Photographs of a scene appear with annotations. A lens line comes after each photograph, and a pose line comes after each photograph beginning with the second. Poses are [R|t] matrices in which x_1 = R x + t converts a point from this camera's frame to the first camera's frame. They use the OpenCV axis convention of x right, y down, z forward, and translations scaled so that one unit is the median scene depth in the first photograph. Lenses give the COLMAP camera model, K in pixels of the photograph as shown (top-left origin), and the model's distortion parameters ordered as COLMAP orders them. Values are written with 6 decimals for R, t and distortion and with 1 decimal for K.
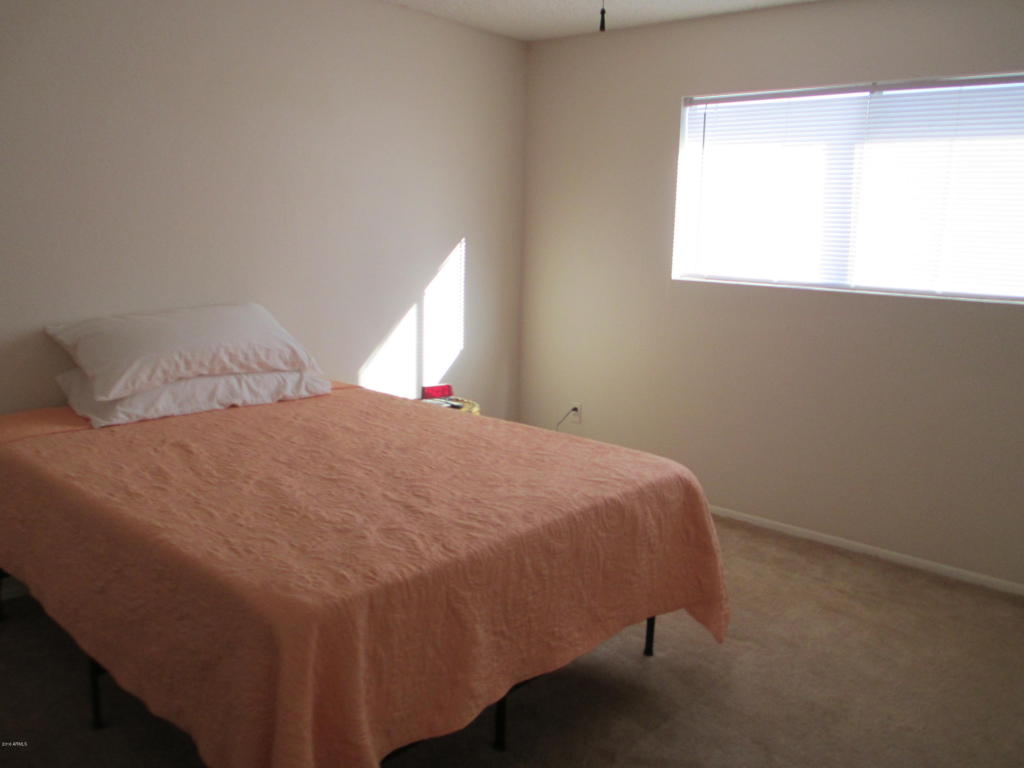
lens RADIAL K [[860.3, 0, 511.6], [0, 860.3, 383.7], [0, 0, 1]] dist [-0.060434, 0.030328]
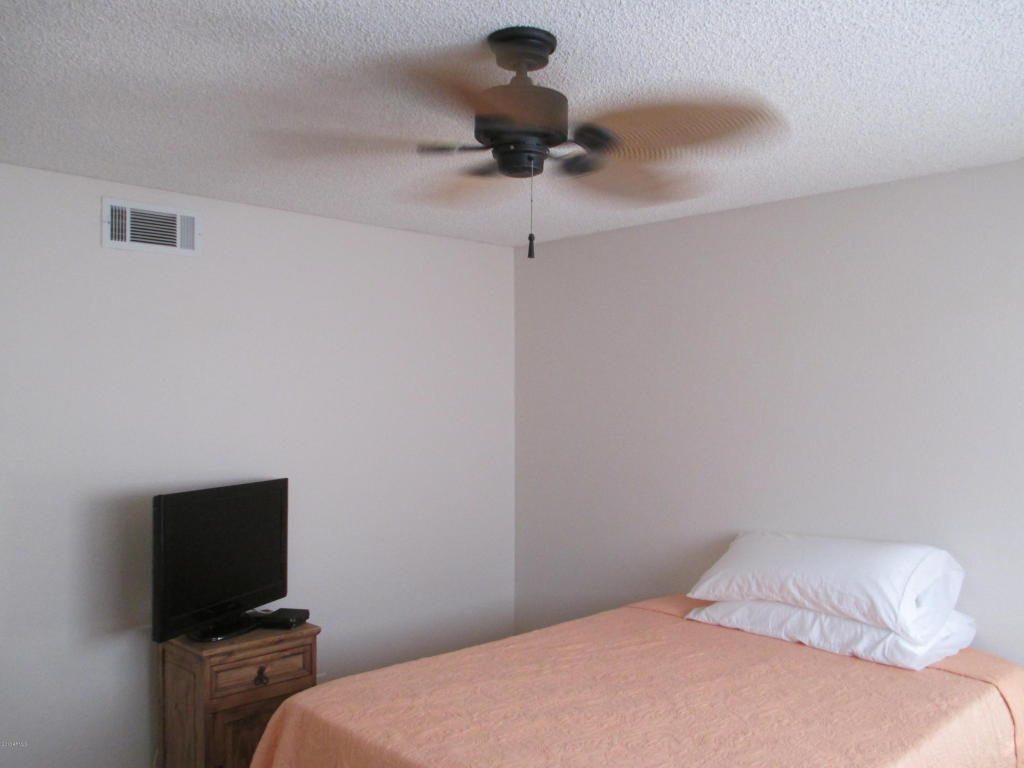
lens RADIAL K [[860.3, 0, 511.3], [0, 860.3, 384.3], [0, 0, 1]] dist [-0.060434, 0.030328]
pose [[-0.061451, -0.046626, -0.997020, 0.665245], [-0.193063, 0.980599, -0.033958, -0.164884], [0.979260, 0.190401, -0.069261, 0.708945]]
